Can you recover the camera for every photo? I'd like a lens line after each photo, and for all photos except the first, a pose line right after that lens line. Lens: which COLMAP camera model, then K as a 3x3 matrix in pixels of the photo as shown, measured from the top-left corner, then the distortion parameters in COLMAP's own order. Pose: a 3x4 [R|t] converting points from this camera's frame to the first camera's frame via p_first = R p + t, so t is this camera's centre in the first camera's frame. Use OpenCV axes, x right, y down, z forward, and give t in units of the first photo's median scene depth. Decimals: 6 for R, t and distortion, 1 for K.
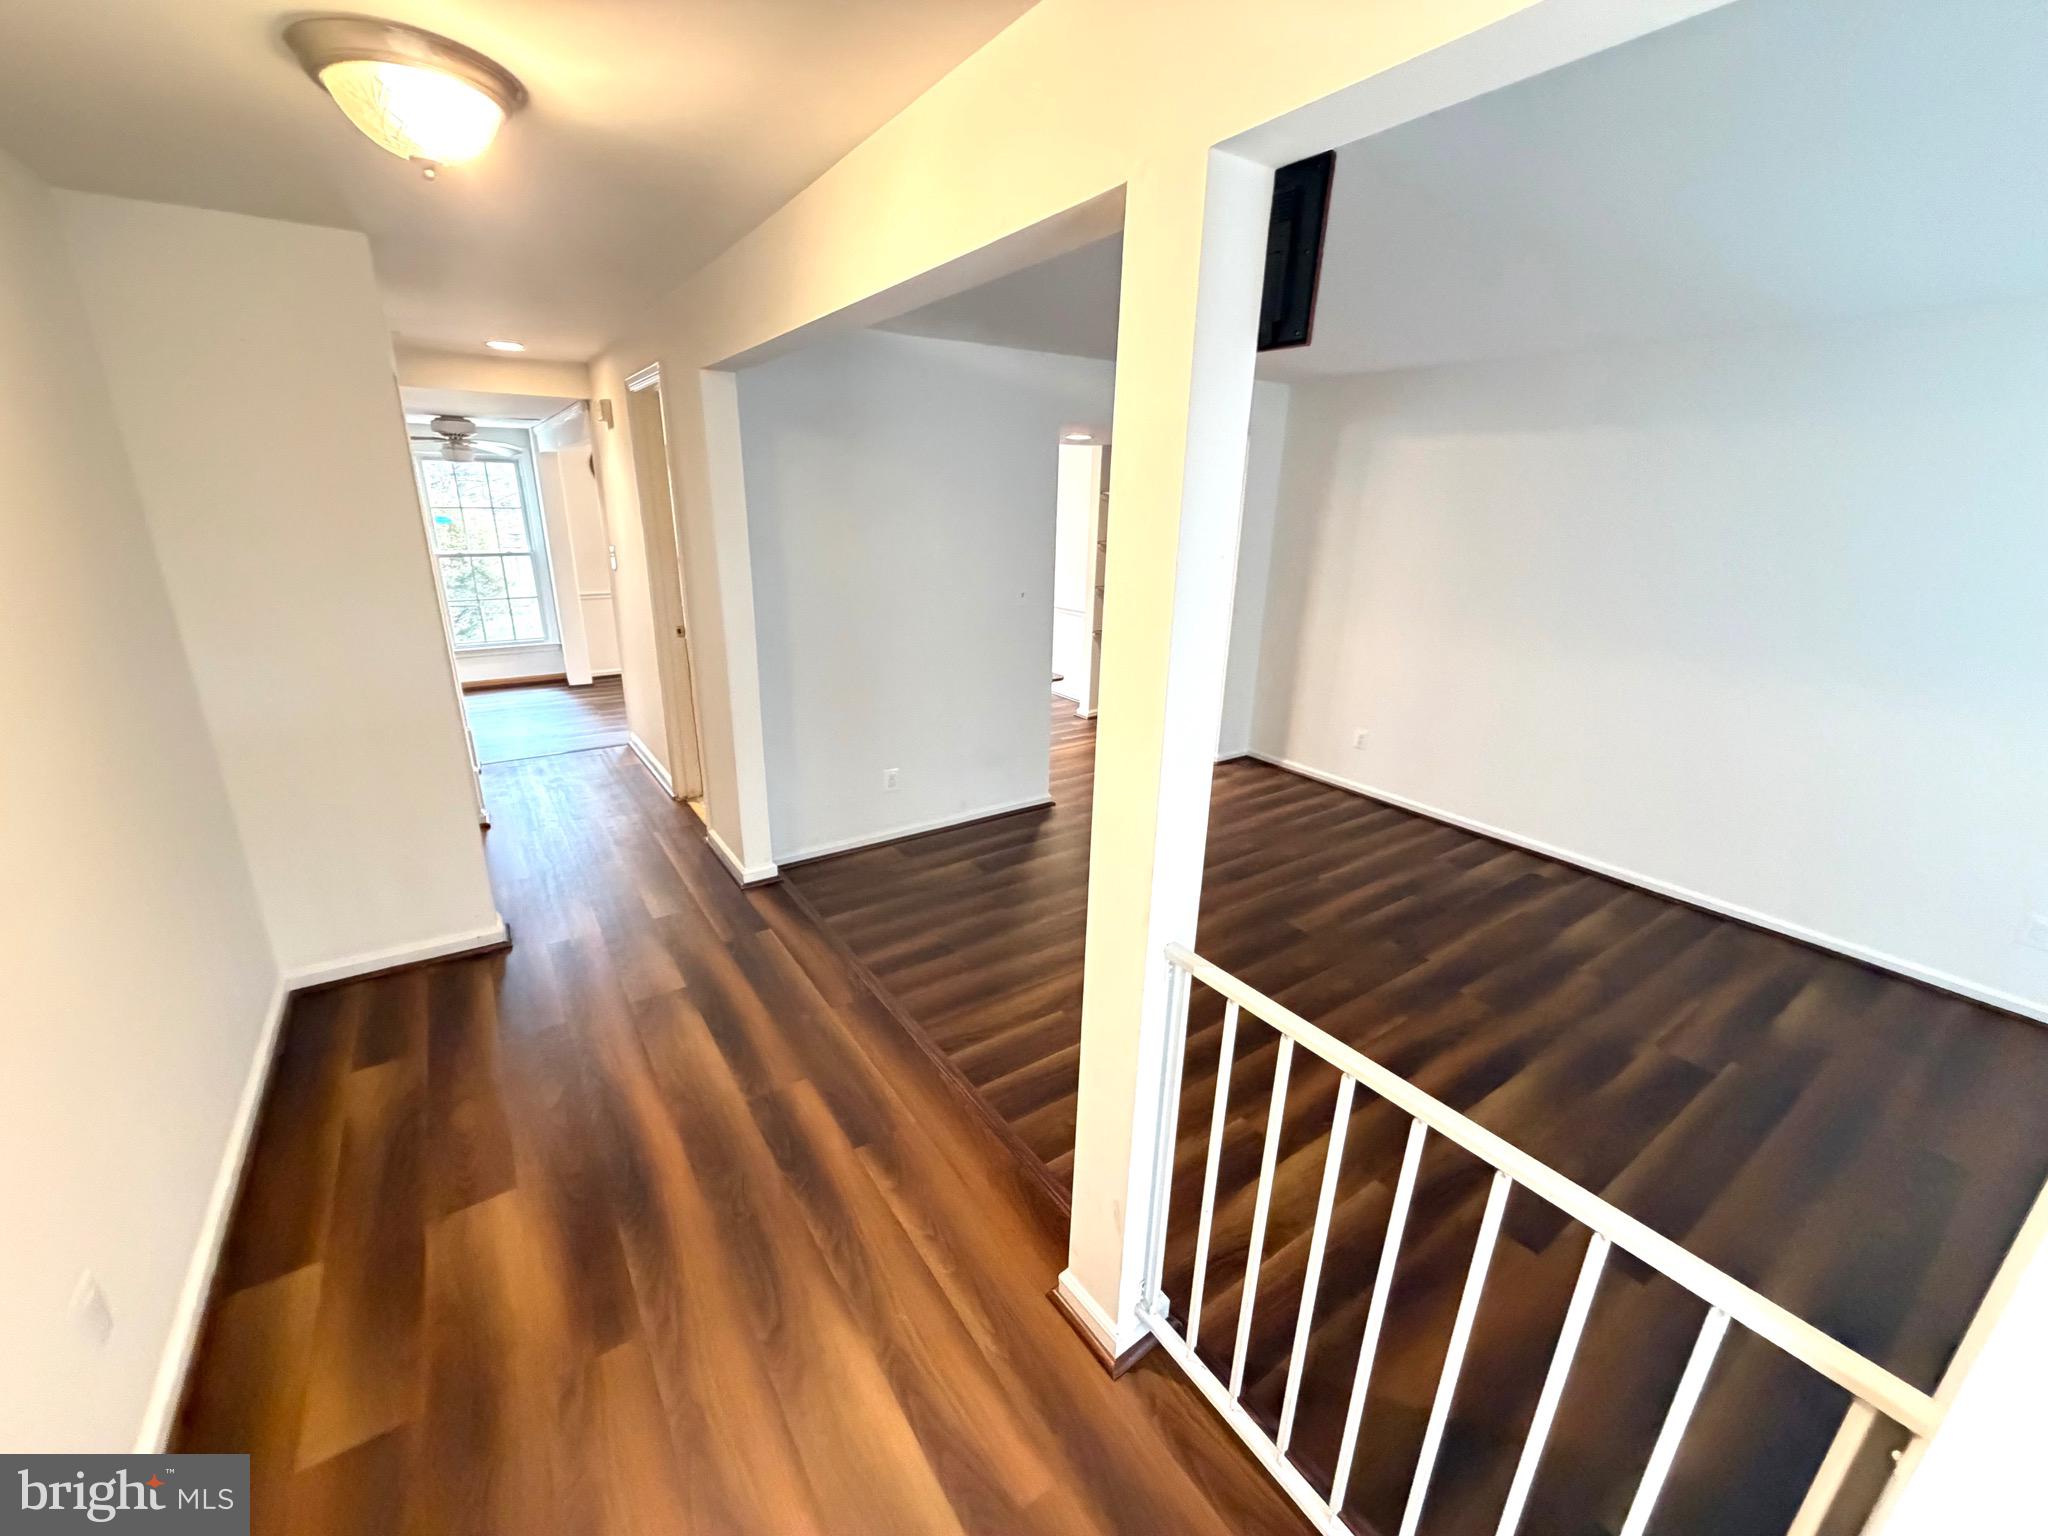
lens RADIAL K [[824.2, 0, 1024.0], [0, 824.2, 768.0], [0, 0, 1]] dist [-0.000153, -0.000070]
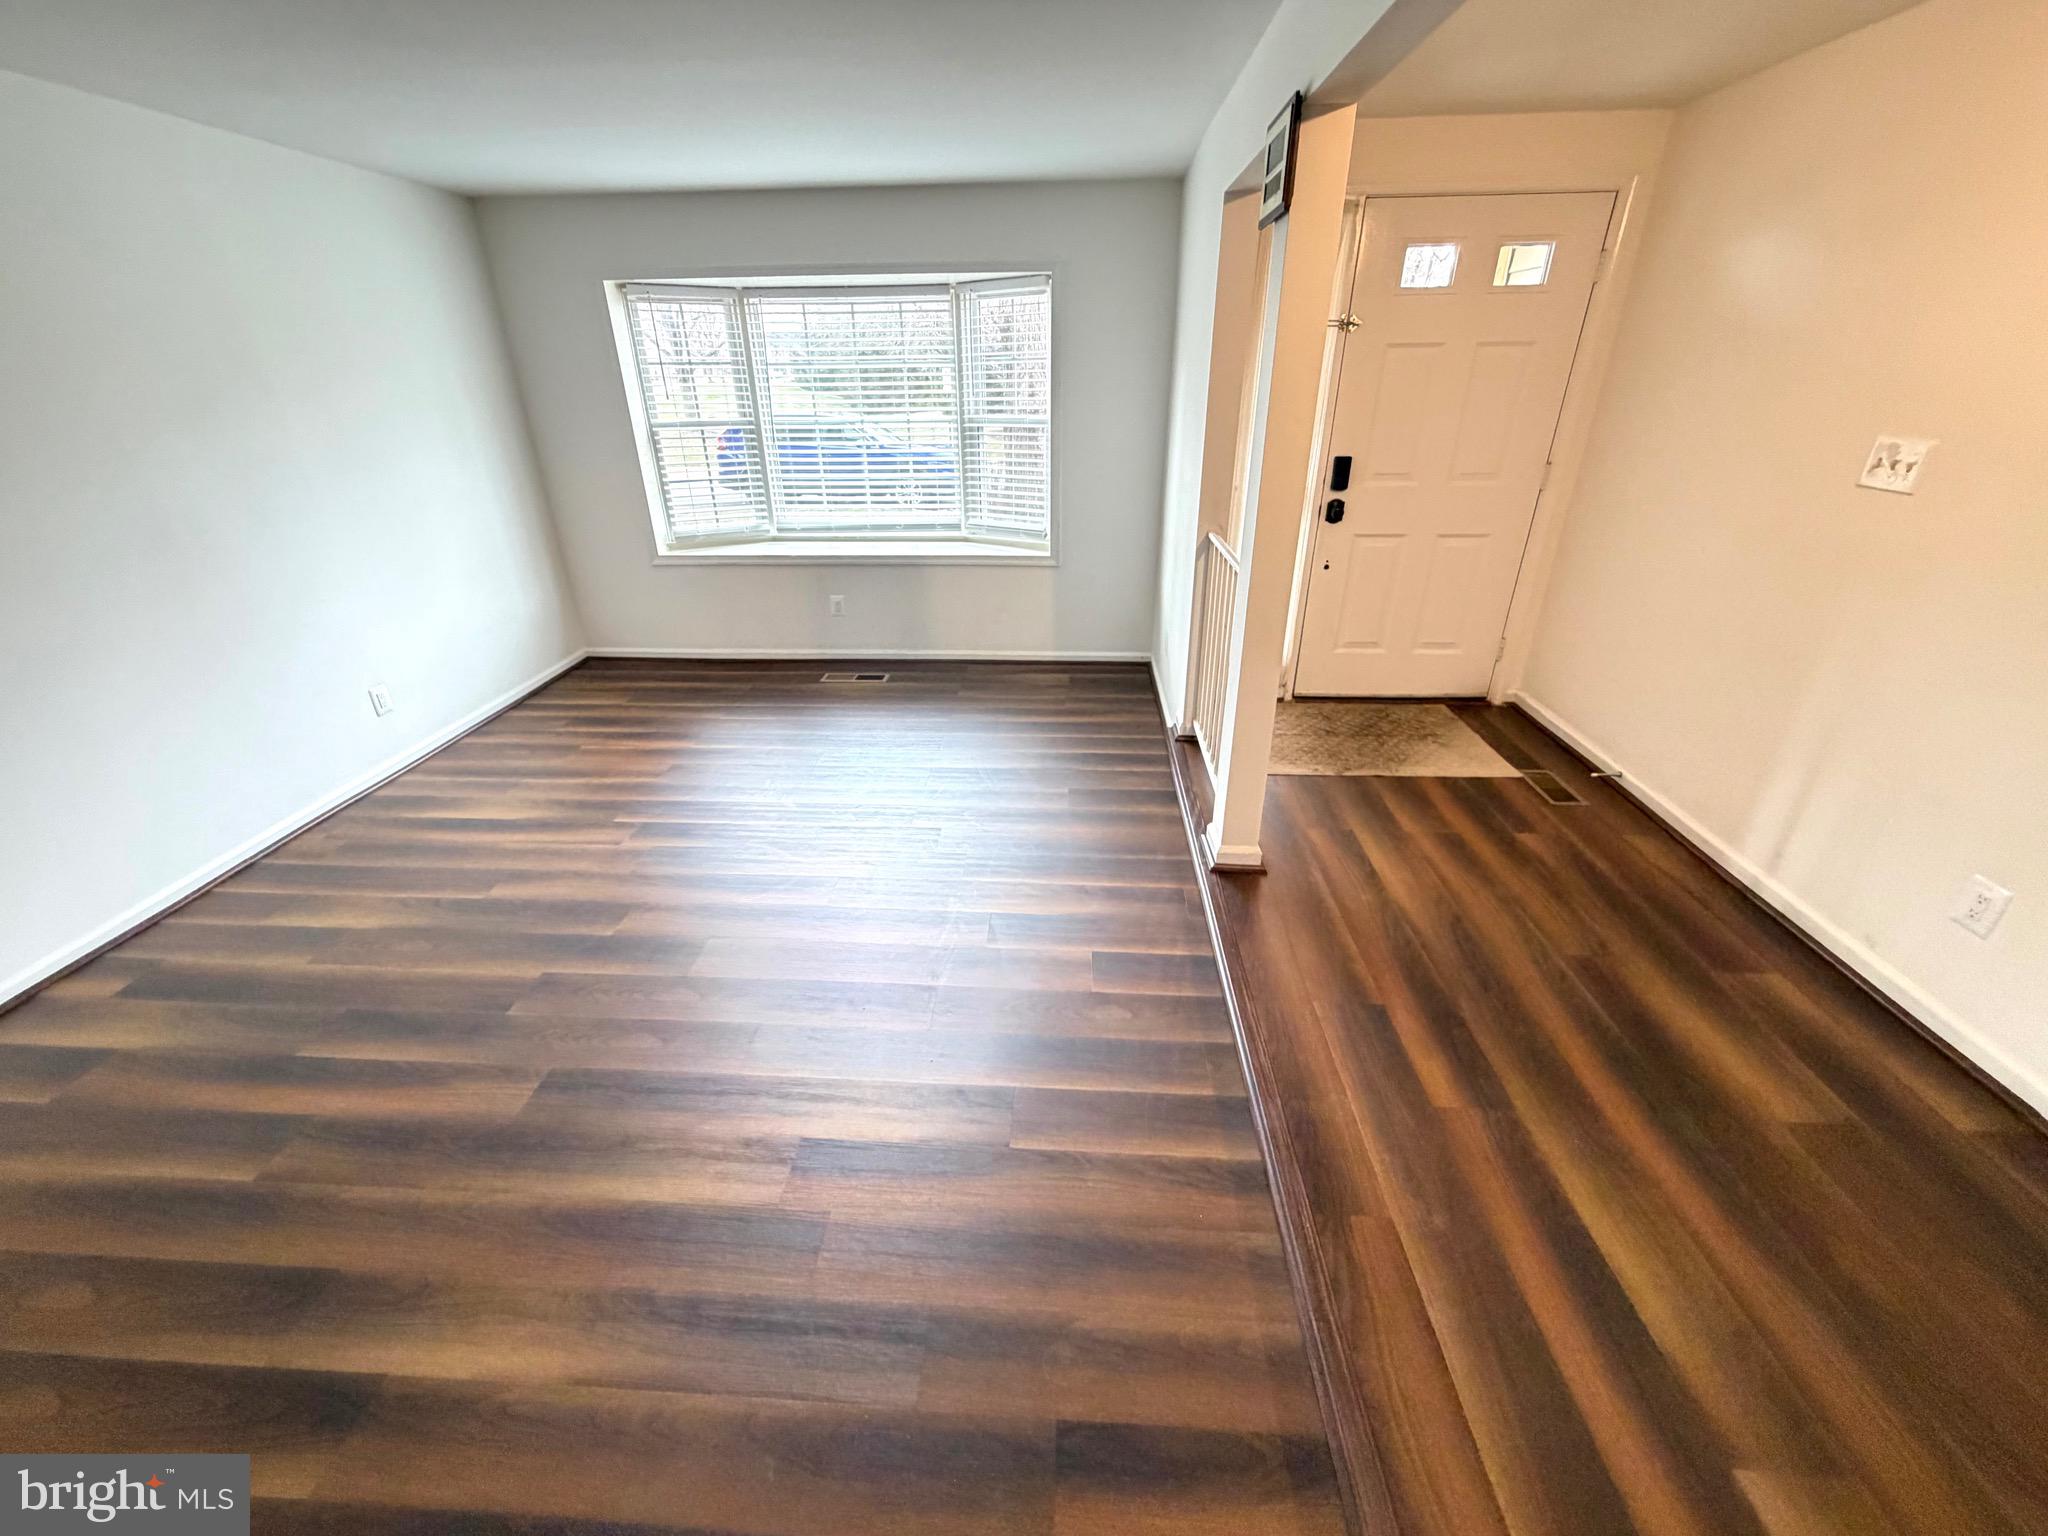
lens RADIAL K [[824.2, 0, 1024.0], [0, 824.2, 768.0], [0, 0, 1]] dist [-0.000153, -0.000070]
pose [[-0.792717, -0.277079, 0.542979, -0.227308], [0.189797, 0.734270, 0.651786, -0.338000], [-0.579290, 0.619737, -0.529480, 1.127150]]
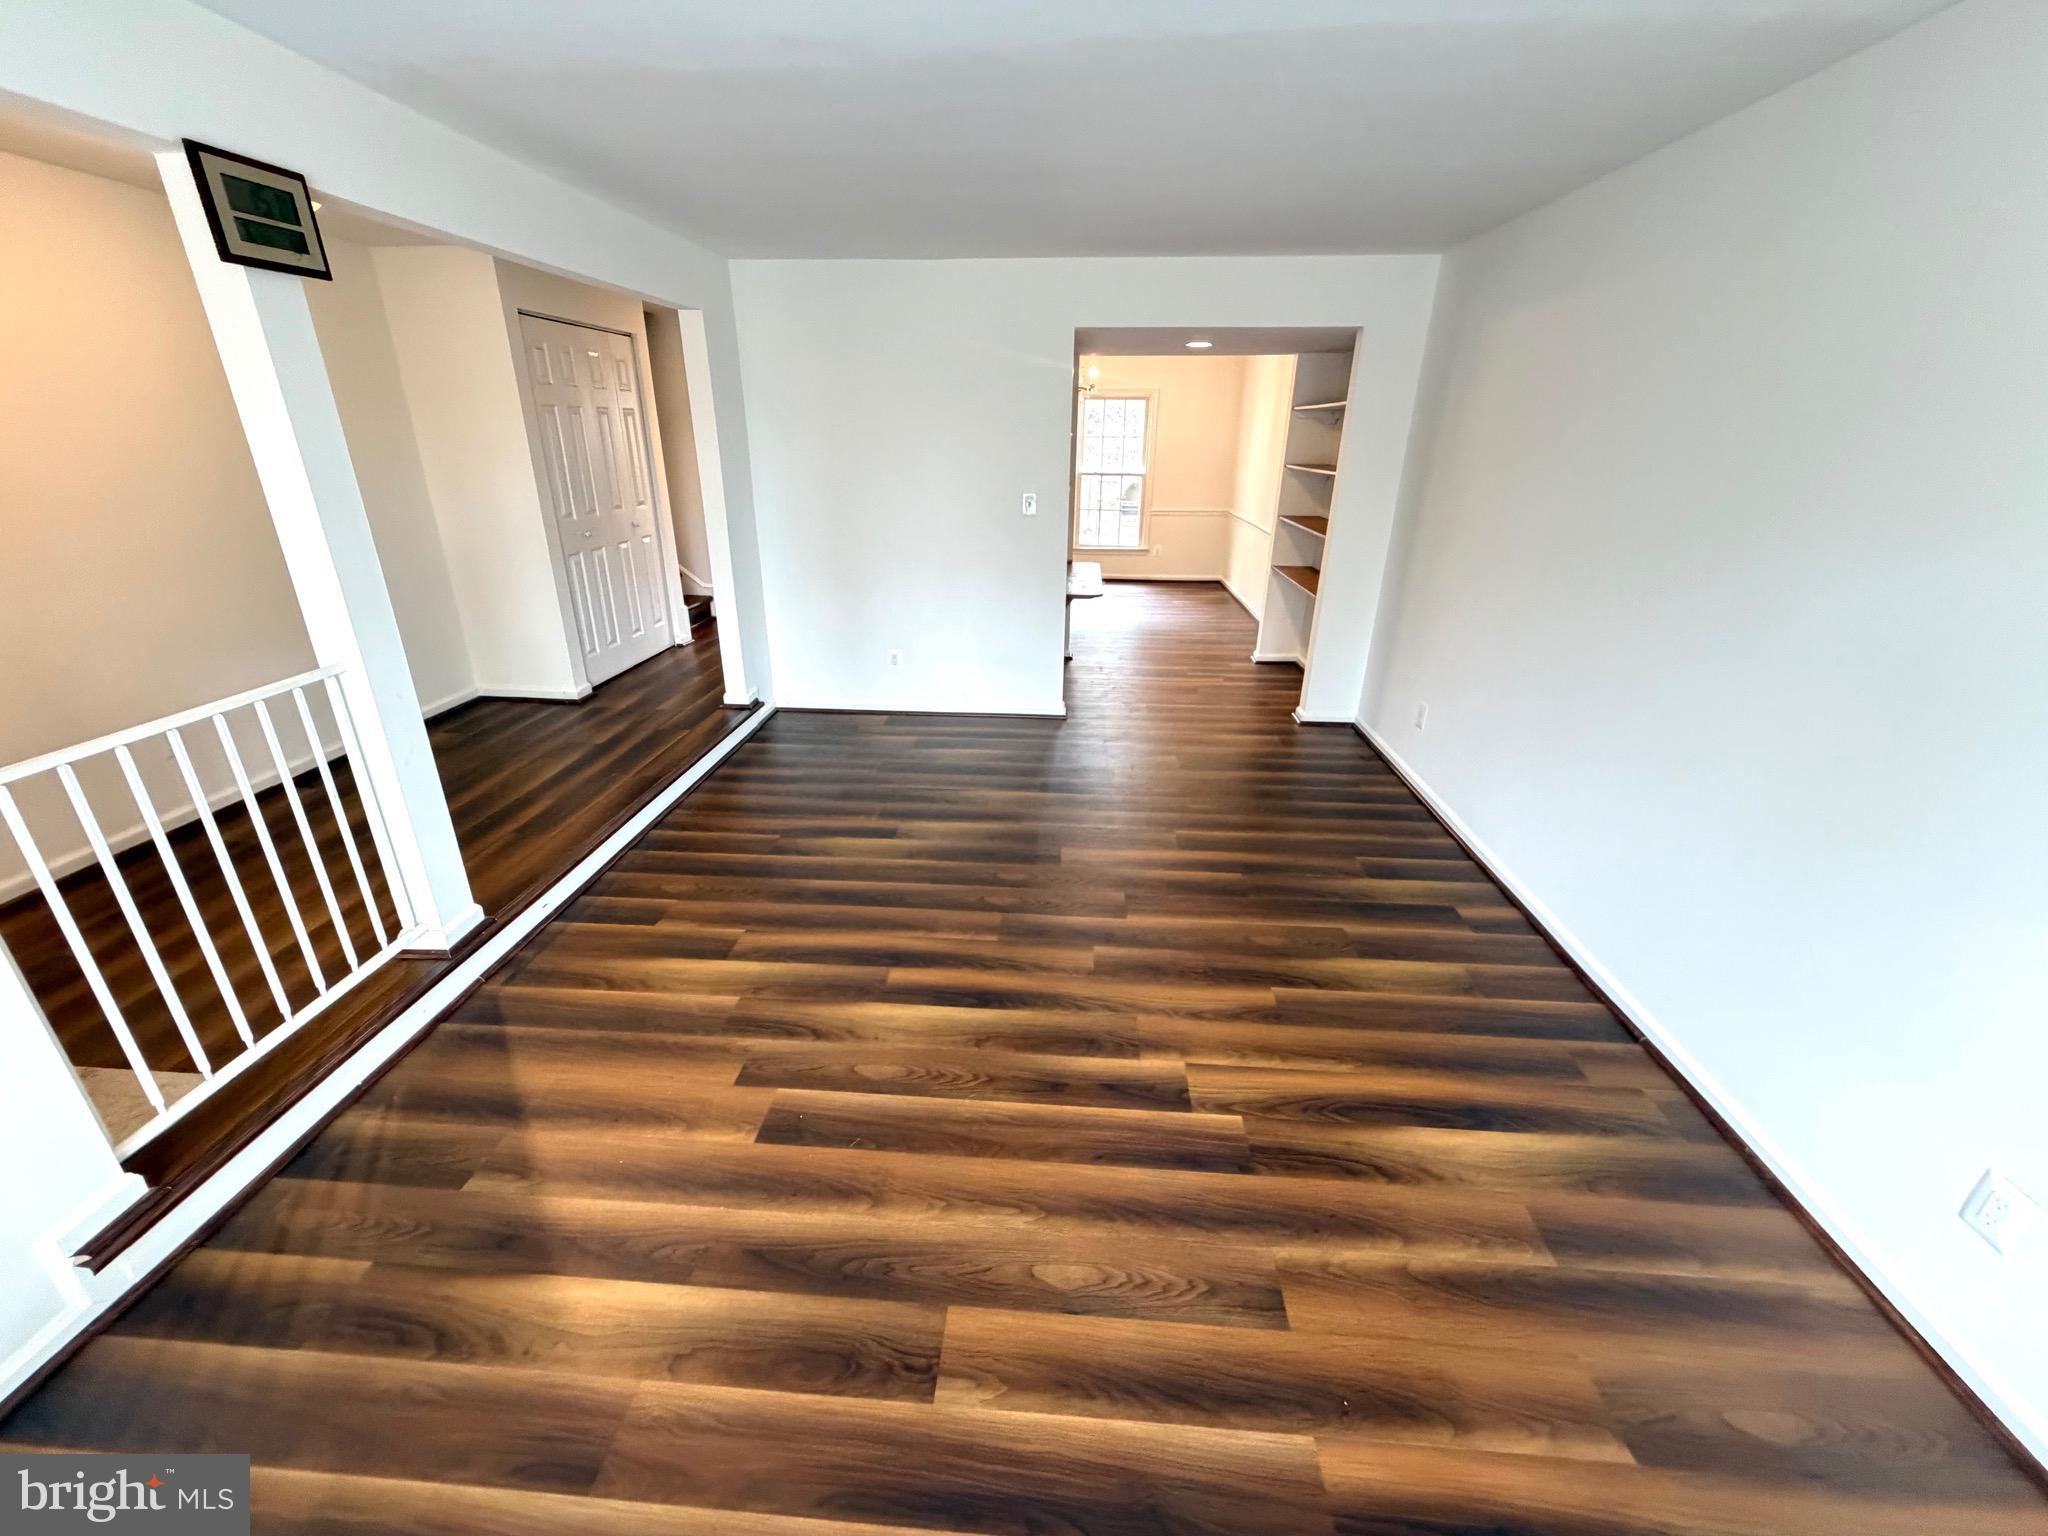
lens RADIAL K [[824.2, 0, 1024.0], [0, 824.2, 768.0], [0, 0, 1]] dist [-0.000153, -0.000070]
pose [[0.786080, 0.222765, -0.576588, 0.968570], [-0.190600, 0.974703, 0.116725, -0.007899], [0.588004, 0.018143, 0.808654, 0.233135]]
